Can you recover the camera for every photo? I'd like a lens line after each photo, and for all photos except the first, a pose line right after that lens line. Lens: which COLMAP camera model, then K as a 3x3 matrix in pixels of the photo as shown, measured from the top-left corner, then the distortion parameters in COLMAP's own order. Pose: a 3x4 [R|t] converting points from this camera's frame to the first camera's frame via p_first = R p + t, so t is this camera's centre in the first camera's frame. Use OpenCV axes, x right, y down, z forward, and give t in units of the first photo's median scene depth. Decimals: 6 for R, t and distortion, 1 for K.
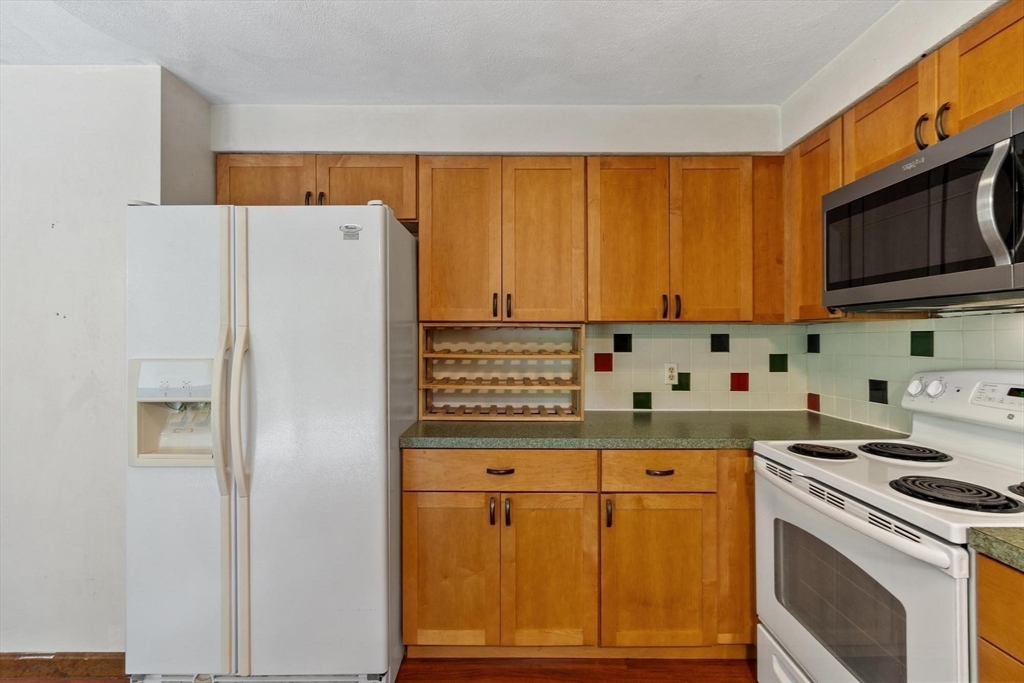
lens RADIAL K [[449.1, 0, 512.2], [0, 449.1, 338.4], [0, 0, 1]] dist [0.001190, -0.000174]
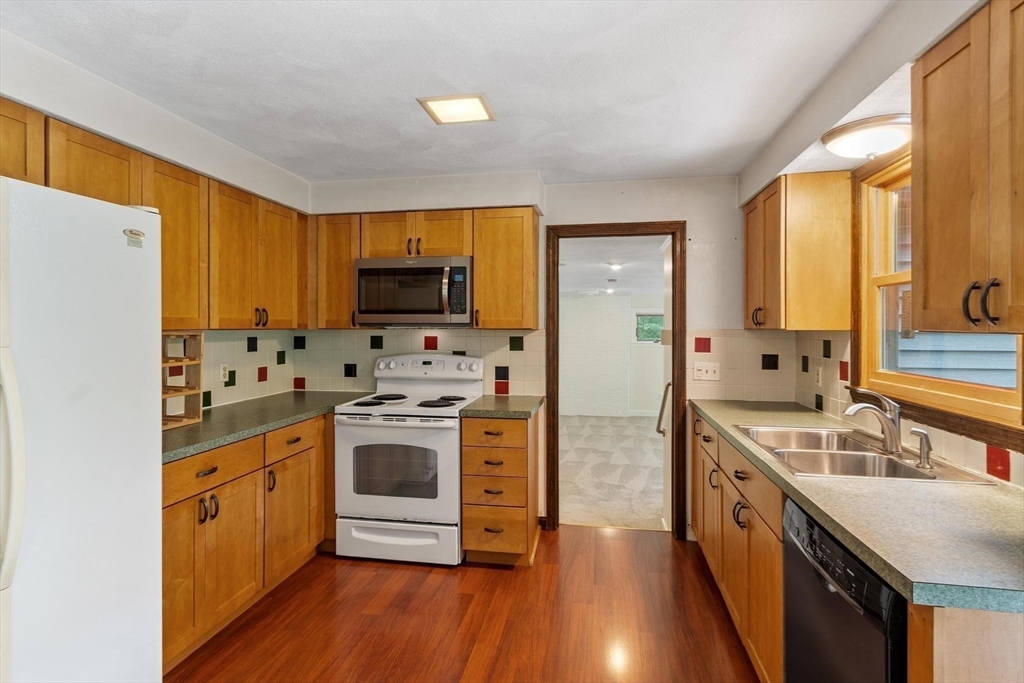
lens RADIAL K [[523.1, 0, 512.9], [0, 523.1, 333.6], [0, 0, 1]] dist [0.005173, 0.000000]
pose [[0.164522, -0.012523, 0.986294, -0.976352], [-0.001744, 0.999914, 0.012987, -0.045719], [-0.986372, -0.003857, 0.164486, 0.058555]]
